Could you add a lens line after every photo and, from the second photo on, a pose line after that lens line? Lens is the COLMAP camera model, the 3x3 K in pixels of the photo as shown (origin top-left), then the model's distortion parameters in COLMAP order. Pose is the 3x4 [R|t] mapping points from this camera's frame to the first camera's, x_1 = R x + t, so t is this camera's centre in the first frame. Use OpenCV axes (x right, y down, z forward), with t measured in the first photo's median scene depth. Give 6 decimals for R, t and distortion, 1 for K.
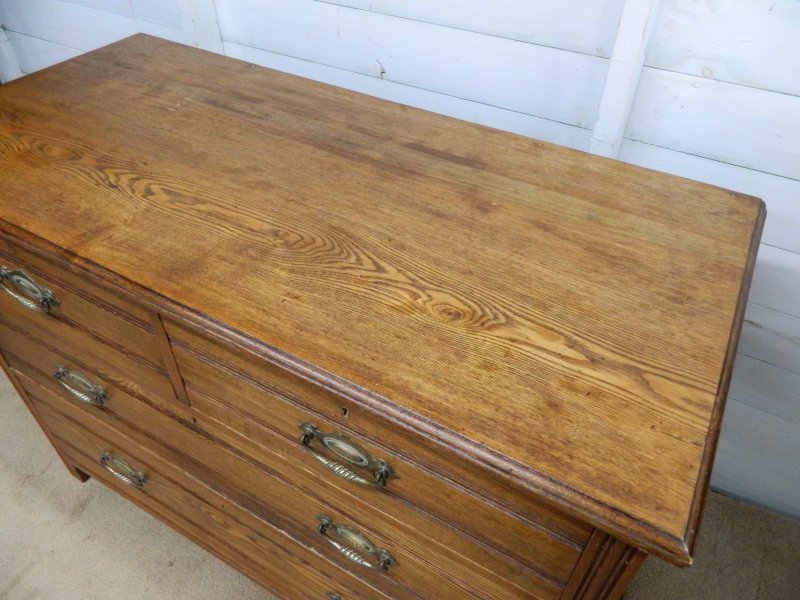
lens RADIAL K [[600.0, 0, 400.0], [0, 600.0, 300.0], [0, 0, 1]] dist [0.011040, -0.009273]
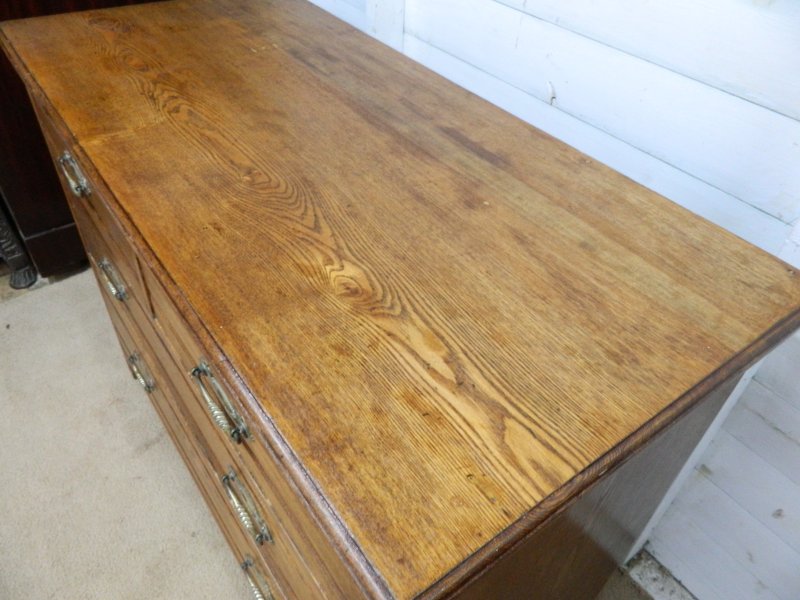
lens RADIAL K [[578.1, 0, 401.3], [0, 578.1, 319.7], [0, 0, 1]] dist [0.010919, 0.000365]
pose [[0.915293, 0.303616, -0.264680, 0.336001], [-0.301486, 0.952176, 0.049672, 0.000069], [0.267103, 0.034333, 0.963056, 0.151422]]
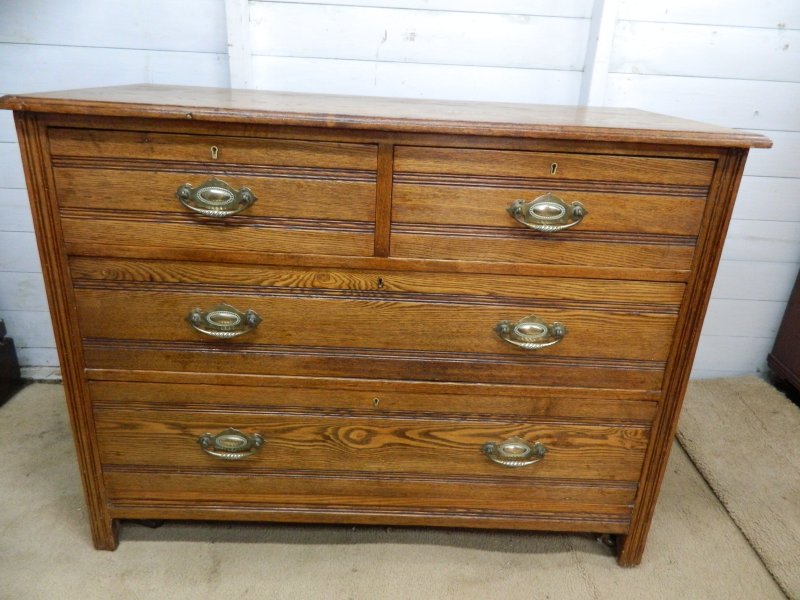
lens RADIAL K [[600.0, 0, 400.0], [0, 600.0, 300.0], [0, 0, 1]] dist [0.011040, -0.009273]
pose [[0.866535, -0.164347, 0.471282, -1.006174], [0.313746, 0.913714, -0.258246, 0.635358], [-0.388175, 0.371642, 0.843328, -0.025272]]
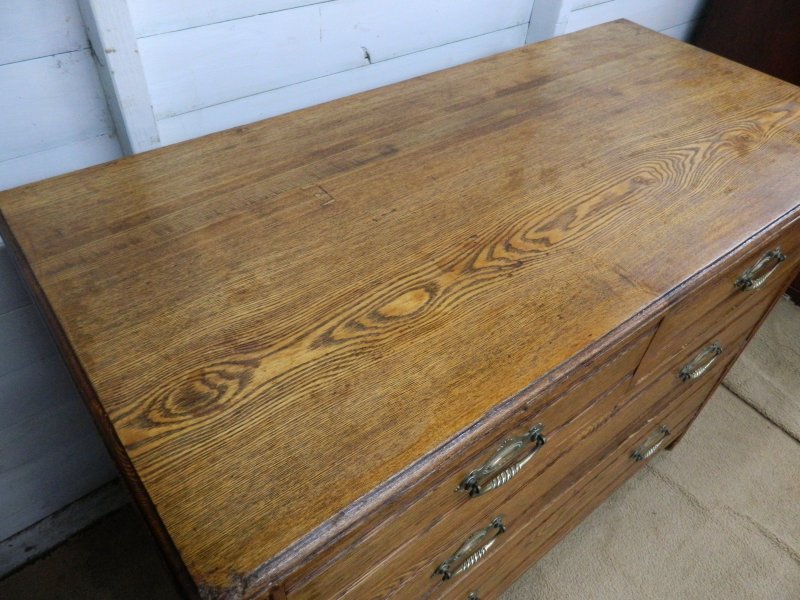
lens RADIAL K [[600.0, 0, 400.0], [0, 600.0, 300.0], [0, 0, 1]] dist [0.011040, -0.009273]
pose [[0.380487, -0.640453, 0.667121, -1.180075], [0.584423, 0.725594, 0.363268, -0.576790], [-0.716715, 0.251662, 0.650374, 0.635393]]
